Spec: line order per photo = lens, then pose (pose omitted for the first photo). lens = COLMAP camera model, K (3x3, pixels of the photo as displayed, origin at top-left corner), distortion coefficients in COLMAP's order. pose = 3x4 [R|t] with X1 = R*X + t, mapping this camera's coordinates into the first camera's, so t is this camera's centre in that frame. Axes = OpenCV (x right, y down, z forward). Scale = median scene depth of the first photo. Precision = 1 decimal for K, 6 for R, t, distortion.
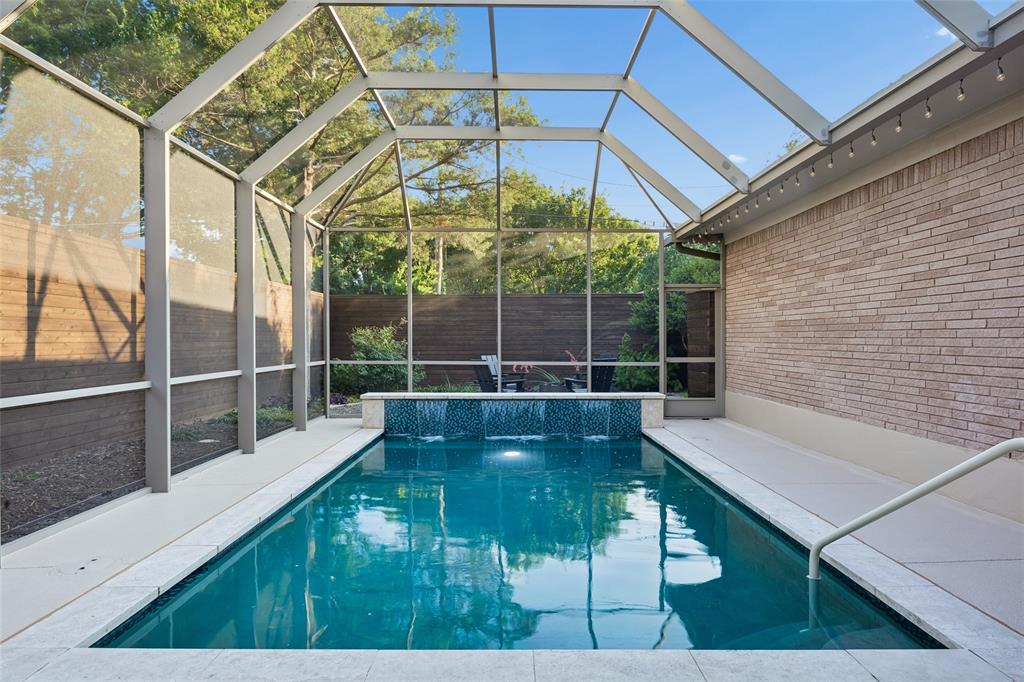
lens RADIAL K [[606.1, 0, 513.0], [0, 606.1, 341.7], [0, 0, 1]] dist [-0.003576, 0.000643]
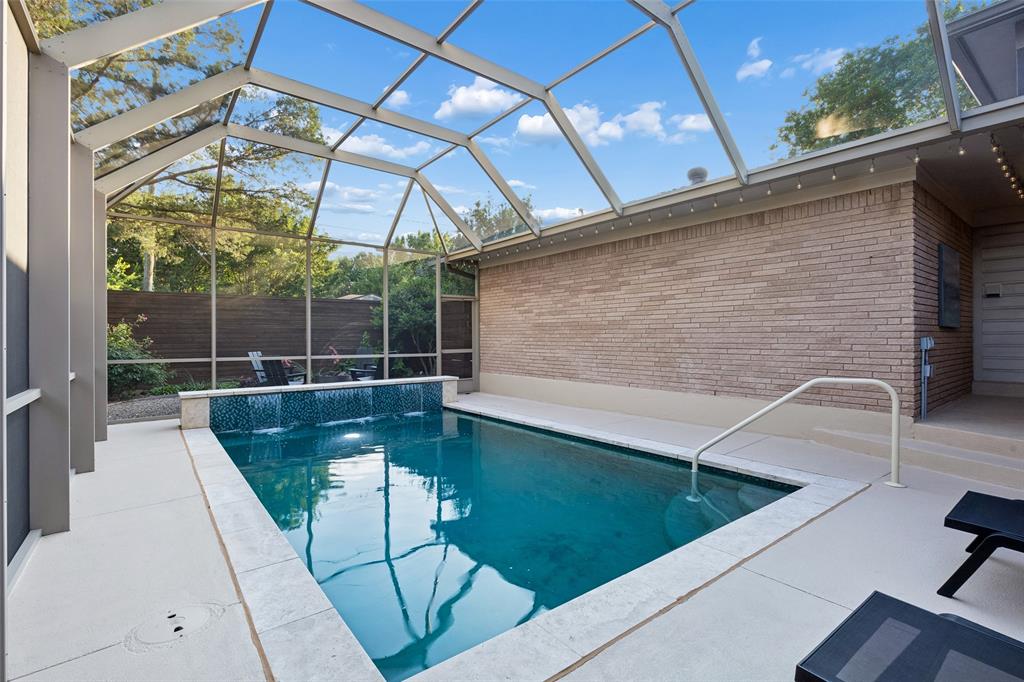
lens RADIAL K [[469.0, 0, 514.8], [0, 469.0, 331.1], [0, 0, 1]] dist [0.000857, 0.000850]
pose [[0.787412, 0.006668, 0.616391, -0.427035], [0.005650, 0.999821, -0.018034, 0.008084], [-0.616401, 0.017683, 0.787234, 0.154183]]
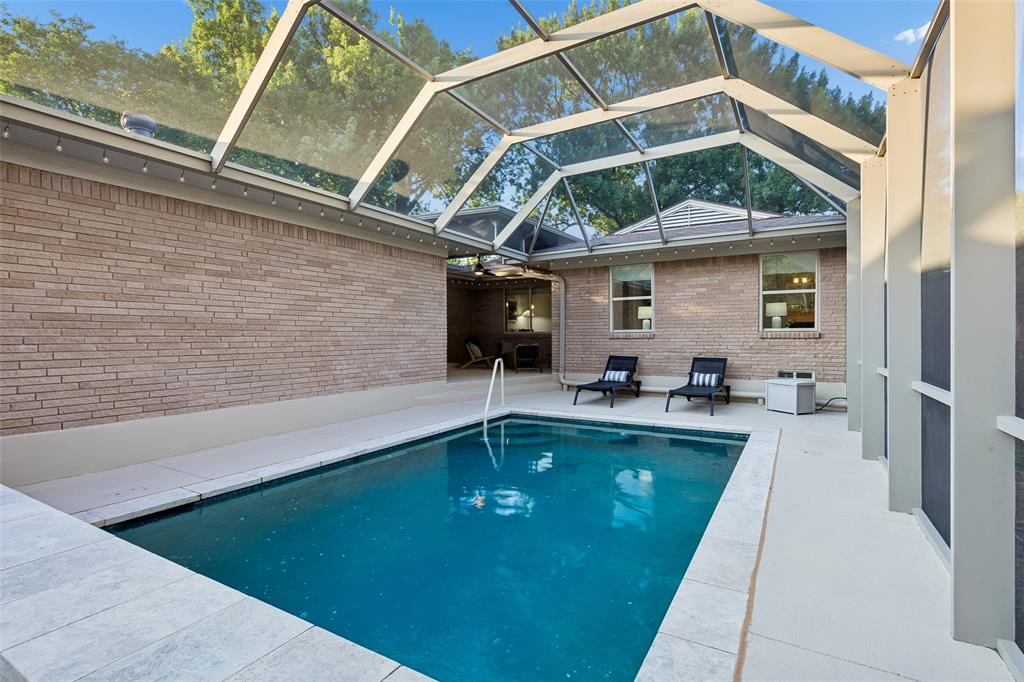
lens RADIAL K [[482.6, 0, 515.5], [0, 482.6, 343.4], [0, 0, 1]] dist [-0.019711, -0.000322]
pose [[-0.861354, 0.005637, 0.507973, -0.398596], [0.015440, 0.999767, 0.015086, 0.001665], [-0.507770, 0.020838, -0.861241, 1.598424]]
